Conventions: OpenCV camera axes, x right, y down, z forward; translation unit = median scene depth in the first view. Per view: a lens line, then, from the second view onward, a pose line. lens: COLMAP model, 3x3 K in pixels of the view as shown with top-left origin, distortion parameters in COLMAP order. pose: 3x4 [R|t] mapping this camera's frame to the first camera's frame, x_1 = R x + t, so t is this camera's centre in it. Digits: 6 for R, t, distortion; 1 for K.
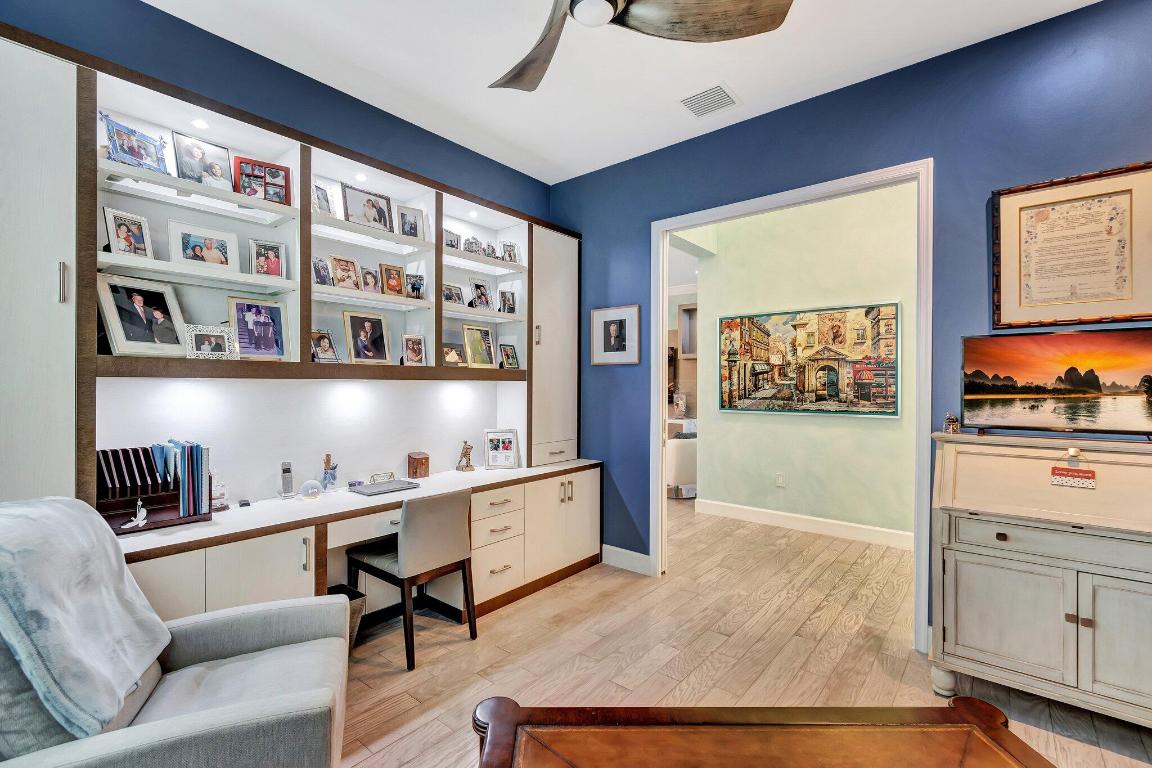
lens RADIAL K [[522.0, 0, 578.1], [0, 522.0, 386.3], [0, 0, 1]] dist [-0.002101, 0.001966]
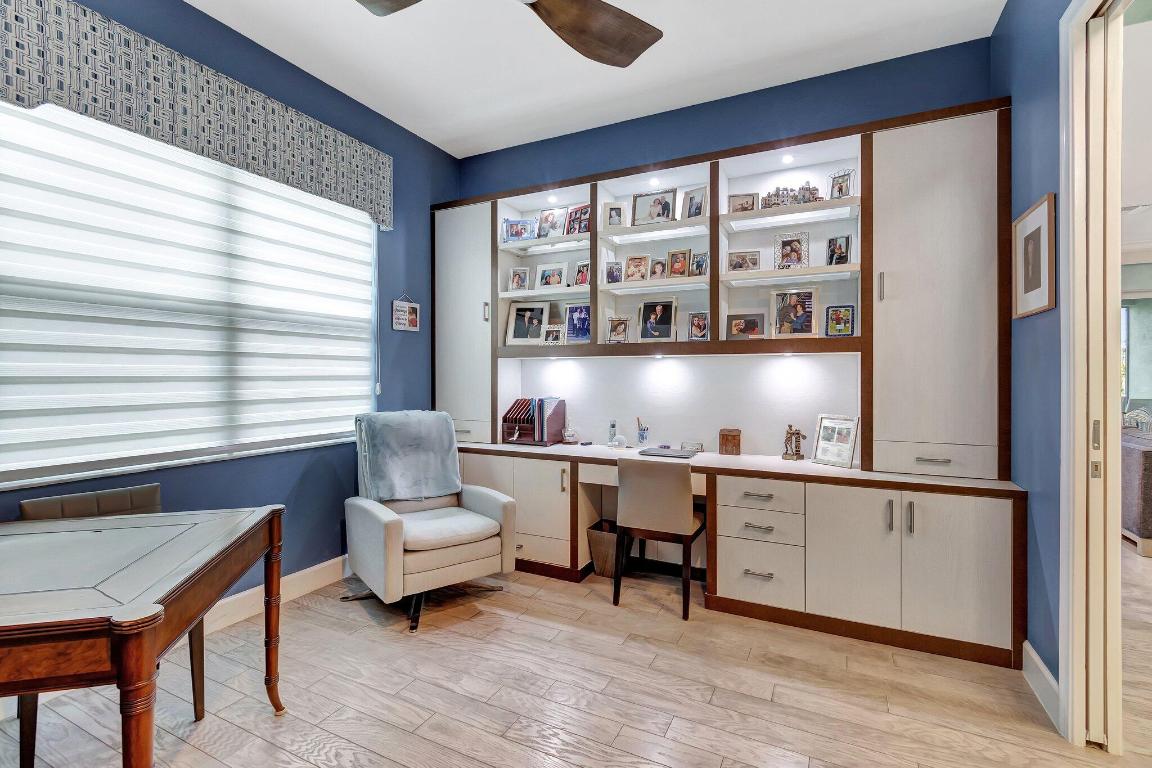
lens RADIAL K [[522.0, 0, 540.3], [0, 522.0, 374.2], [0, 0, 1]] dist [-0.002101, 0.001966]
pose [[0.193556, 0.001590, -0.981088, 0.667725], [-0.000726, 0.999999, 0.001478, 0.025237], [0.981089, 0.000426, 0.193557, 0.521663]]
